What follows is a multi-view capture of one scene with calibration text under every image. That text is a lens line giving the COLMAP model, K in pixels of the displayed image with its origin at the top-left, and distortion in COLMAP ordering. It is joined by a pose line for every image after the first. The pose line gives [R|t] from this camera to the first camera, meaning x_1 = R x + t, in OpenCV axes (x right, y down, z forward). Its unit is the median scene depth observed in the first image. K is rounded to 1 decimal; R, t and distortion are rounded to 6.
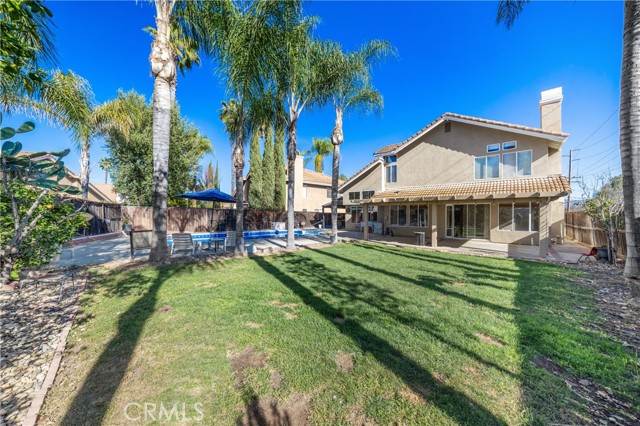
lens RADIAL K [[217.4, 0, 321.1], [0, 217.4, 213.6], [0, 0, 1]] dist [-0.000837, -0.000325]
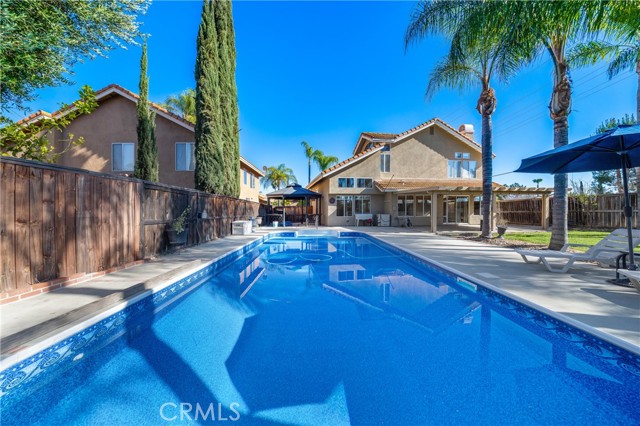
lens RADIAL K [[217.4, 0, 318.5], [0, 217.4, 211.6], [0, 0, 1]] dist [-0.000837, -0.000325]
pose [[0.598445, -0.018921, 0.800941, -0.633102], [0.011445, 0.999821, 0.015067, 0.015150], [-0.801082, 0.000150, 0.598554, 0.661550]]
